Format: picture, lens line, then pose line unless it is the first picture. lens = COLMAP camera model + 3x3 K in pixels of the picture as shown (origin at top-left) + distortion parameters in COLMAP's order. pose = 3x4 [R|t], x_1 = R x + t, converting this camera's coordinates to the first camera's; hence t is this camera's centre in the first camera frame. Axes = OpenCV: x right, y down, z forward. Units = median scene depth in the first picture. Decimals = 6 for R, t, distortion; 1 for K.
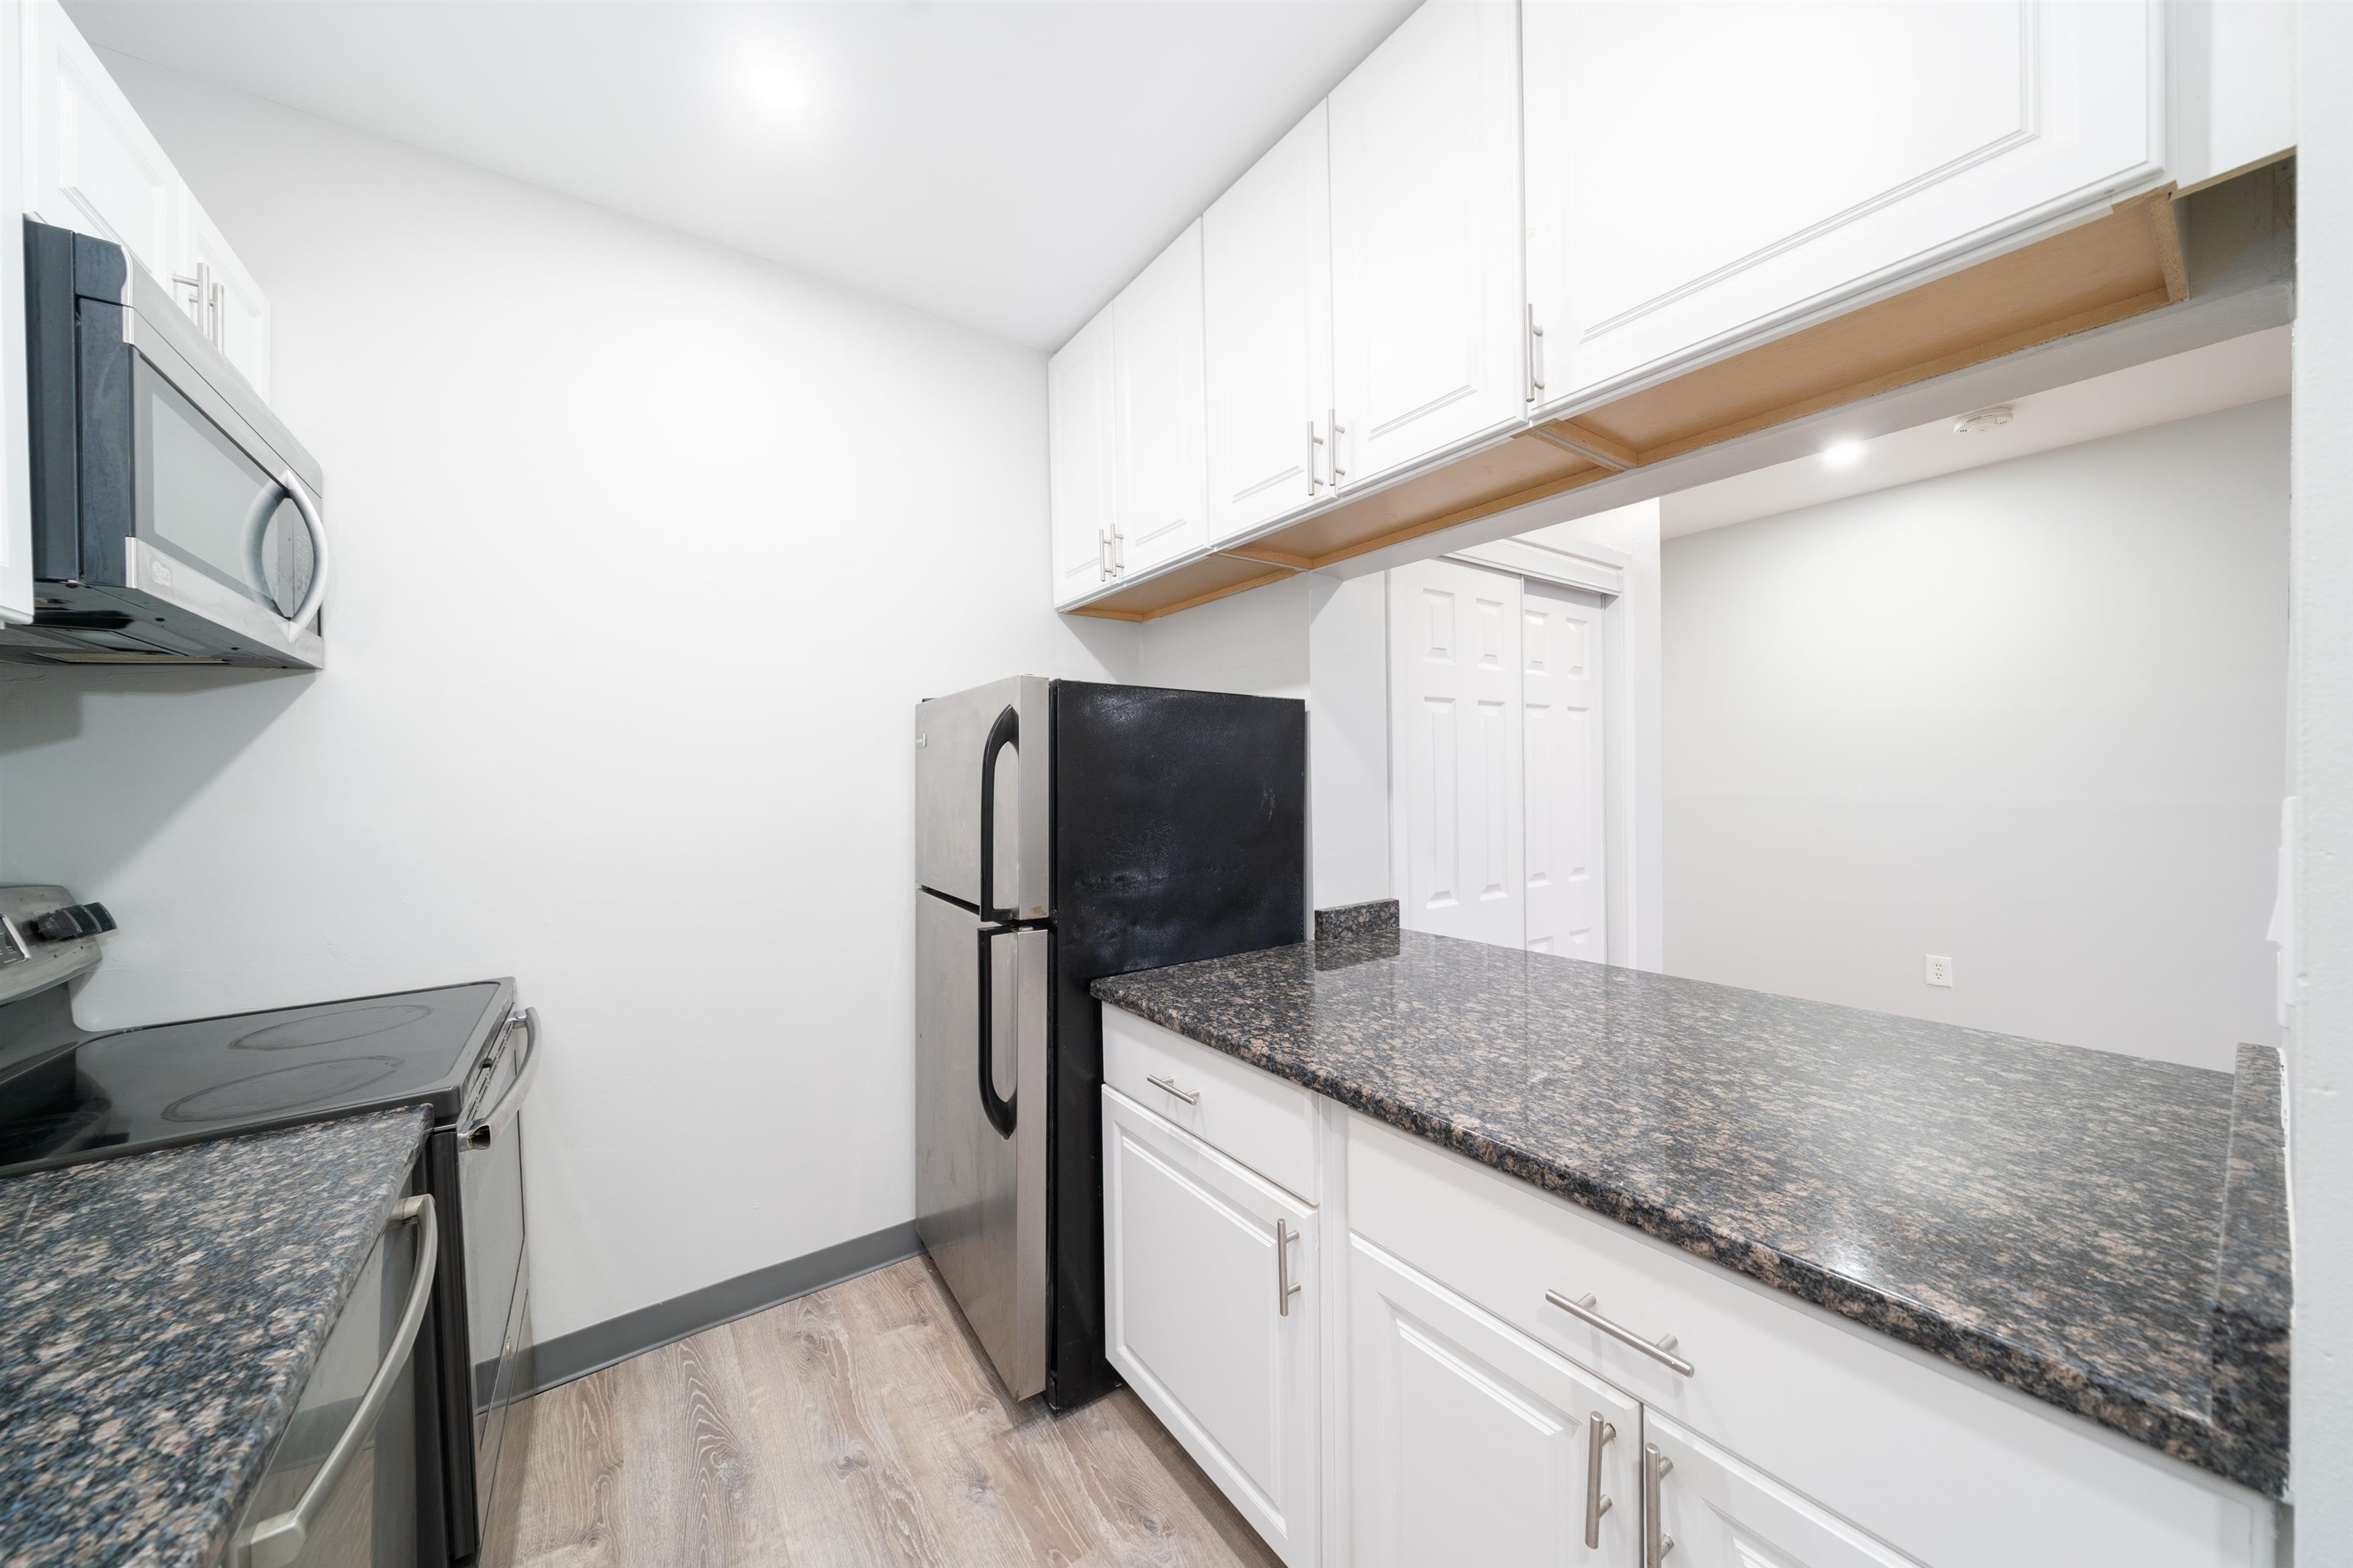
lens RADIAL K [[799.3, 0, 1175.3], [0, 799.3, 787.4], [0, 0, 1]] dist [-0.004049, -0.000167]
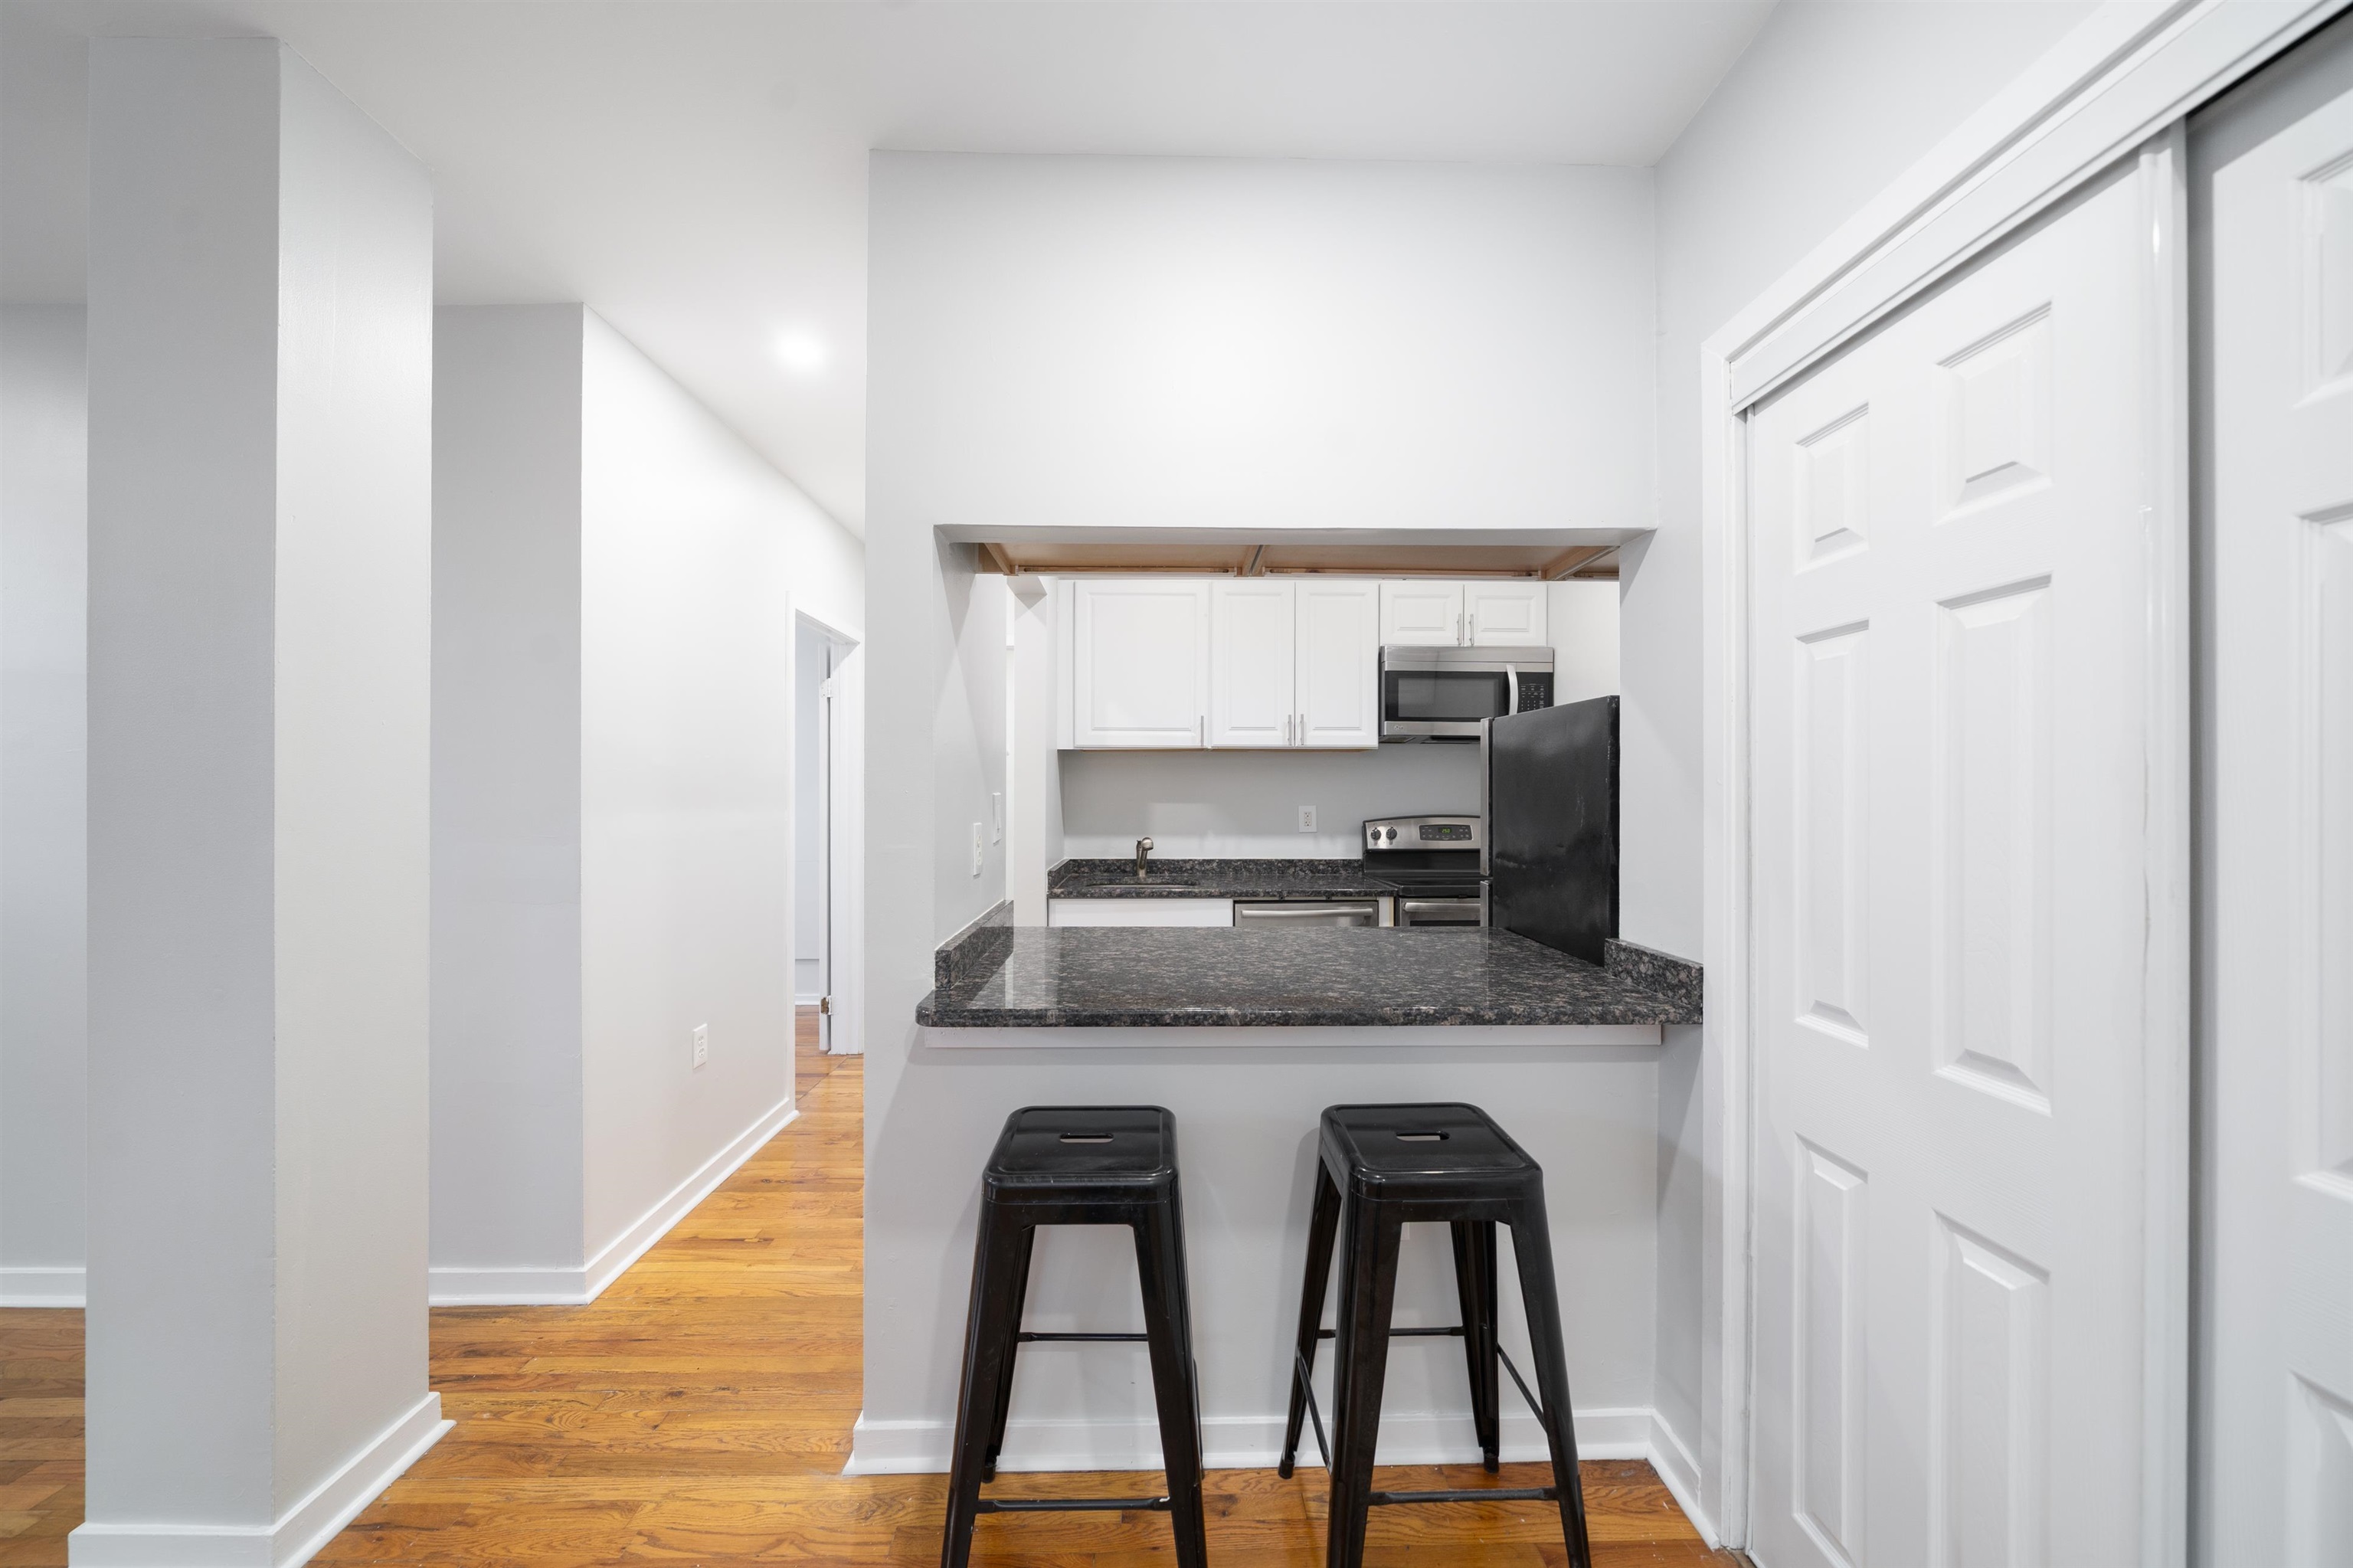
lens RADIAL K [[840.1, 0, 1175.0], [0, 840.1, 789.1], [0, 0, 1]] dist [-0.001527, -0.000224]
pose [[-0.560582, 0.008929, -0.828051, 1.638333], [-0.001953, 0.999925, 0.012105, -0.023387], [0.828096, 0.008403, -0.560523, 1.532574]]
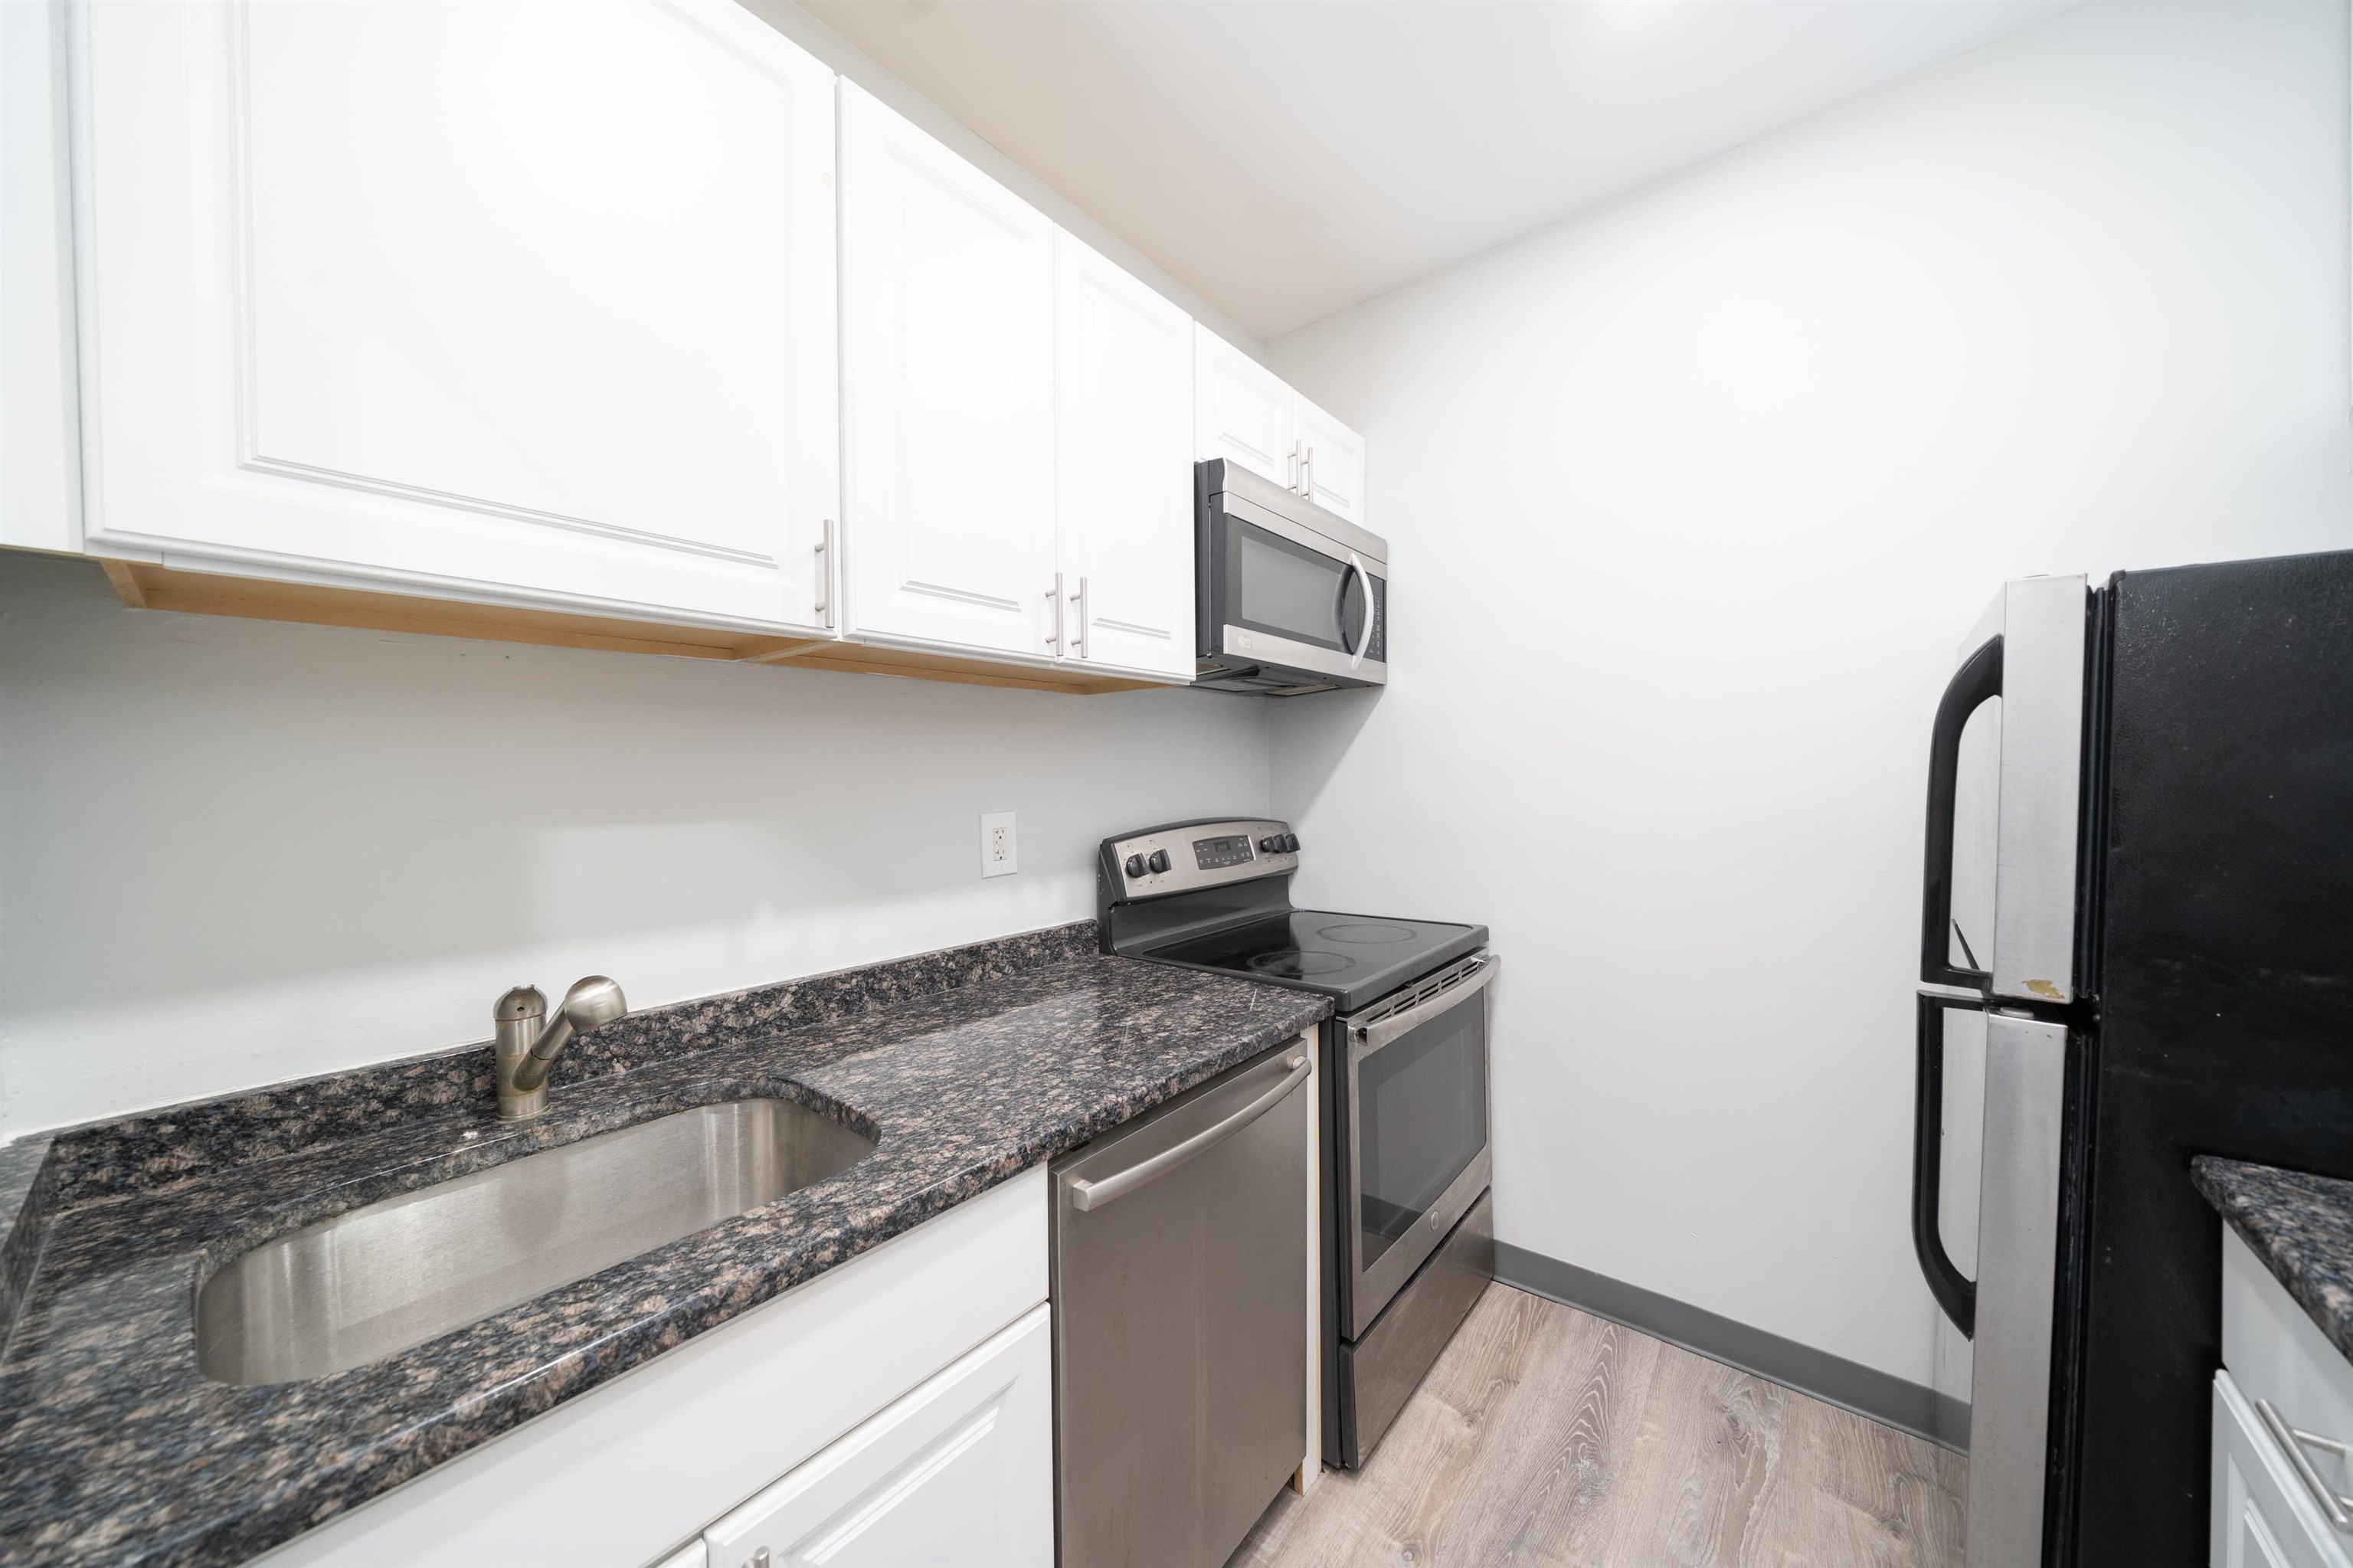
lens RADIAL K [[799.3, 0, 1175.3], [0, 799.3, 787.4], [0, 0, 1]] dist [-0.004049, -0.000167]
pose [[0.264063, 0.028785, -0.964076, 0.228227], [-0.003441, 0.999576, 0.028902, -0.004627], [0.964499, -0.004314, 0.264050, 0.269242]]
